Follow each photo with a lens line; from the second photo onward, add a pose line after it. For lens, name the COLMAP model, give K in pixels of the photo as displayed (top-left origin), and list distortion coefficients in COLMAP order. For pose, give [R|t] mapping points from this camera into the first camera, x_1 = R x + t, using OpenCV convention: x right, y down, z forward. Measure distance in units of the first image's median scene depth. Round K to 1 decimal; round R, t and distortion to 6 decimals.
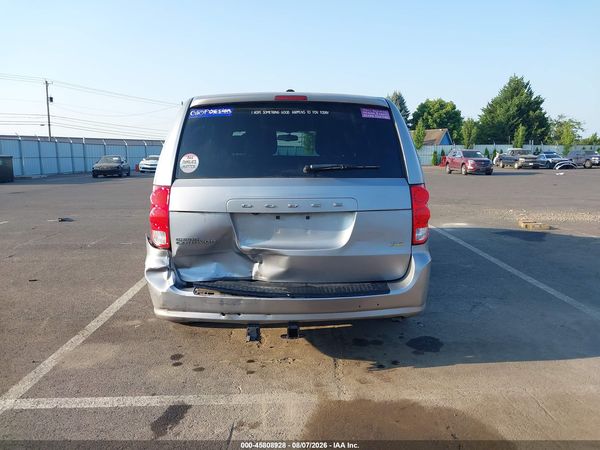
lens RADIAL K [[486.4, 0, 300.0], [0, 486.4, 225.0], [0, 0, 1]] dist [-0.007304, -0.007995]
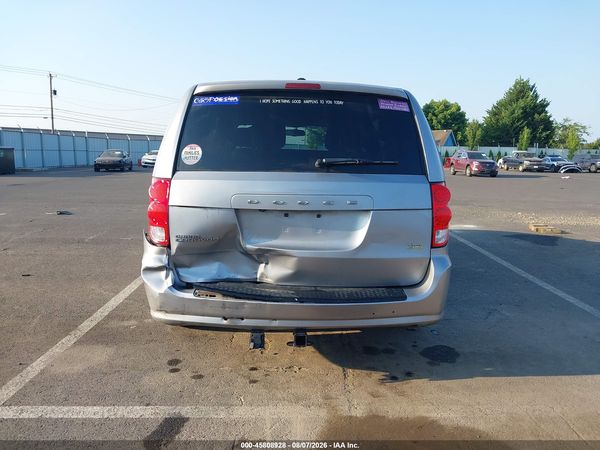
lens RADIAL K [[486.4, 0, 300.0], [0, 486.4, 225.0], [0, 0, 1]] dist [-0.007304, -0.007995]
pose [[0.999767, 0.021460, -0.002201, -0.016028], [-0.021452, 0.999764, 0.003296, 0.000018], [0.002271, -0.003248, 0.999992, 0.071023]]
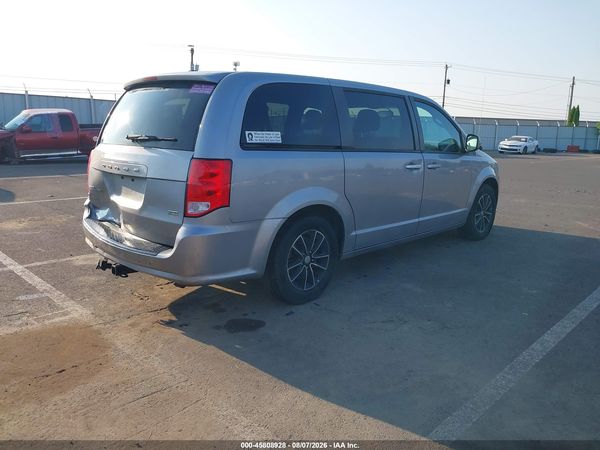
lens RADIAL K [[486.4, 0, 300.0], [0, 486.4, 225.0], [0, 0, 1]] dist [-0.007304, -0.007995]
pose [[0.677403, 0.152967, -0.719532, 1.072619], [-0.124439, 0.987872, 0.092861, -0.062556], [0.725011, 0.026633, 0.688222, 0.435675]]
